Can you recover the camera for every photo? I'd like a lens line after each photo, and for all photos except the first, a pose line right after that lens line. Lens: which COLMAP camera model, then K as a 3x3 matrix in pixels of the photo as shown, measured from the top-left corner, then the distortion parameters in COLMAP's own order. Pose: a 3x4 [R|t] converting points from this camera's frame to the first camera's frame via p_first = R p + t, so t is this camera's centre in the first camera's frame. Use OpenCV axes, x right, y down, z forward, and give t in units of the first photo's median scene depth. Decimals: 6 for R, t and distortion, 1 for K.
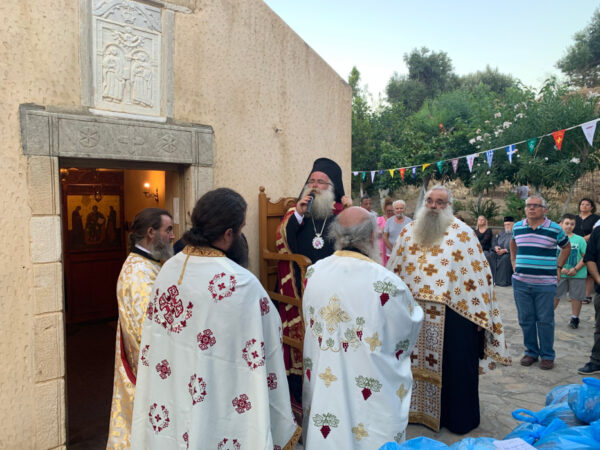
lens RADIAL K [[461.7, 0, 296.7], [0, 461.7, 223.8], [0, 0, 1]] dist [0.014973, -0.002340]
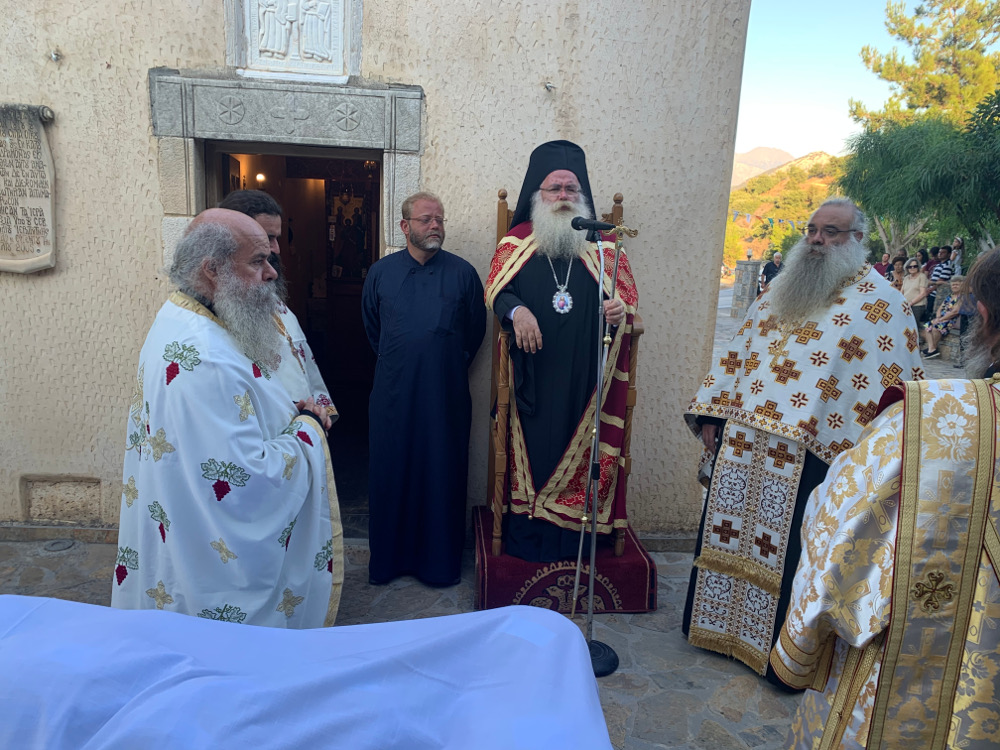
lens RADIAL K [[769.4, 0, 494.4], [0, 769.4, 373.0], [0, 0, 1]] dist [0.014973, -0.002340]
pose [[0.805398, 0.163130, -0.569845, 0.561654], [-0.080855, 0.982632, 0.167022, -0.014356], [0.587194, -0.088445, 0.804600, 0.194768]]
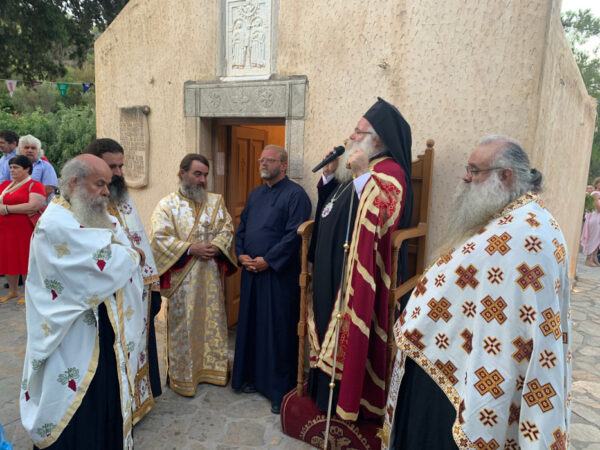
lens RADIAL K [[461.7, 0, 296.7], [0, 461.7, 223.8], [0, 0, 1]] dist [0.014973, -0.002340]
pose [[0.315630, 0.159867, -0.935318, 0.774774], [-0.091522, 0.986239, 0.137685, -0.038955], [0.944458, 0.042145, 0.325918, 0.698120]]
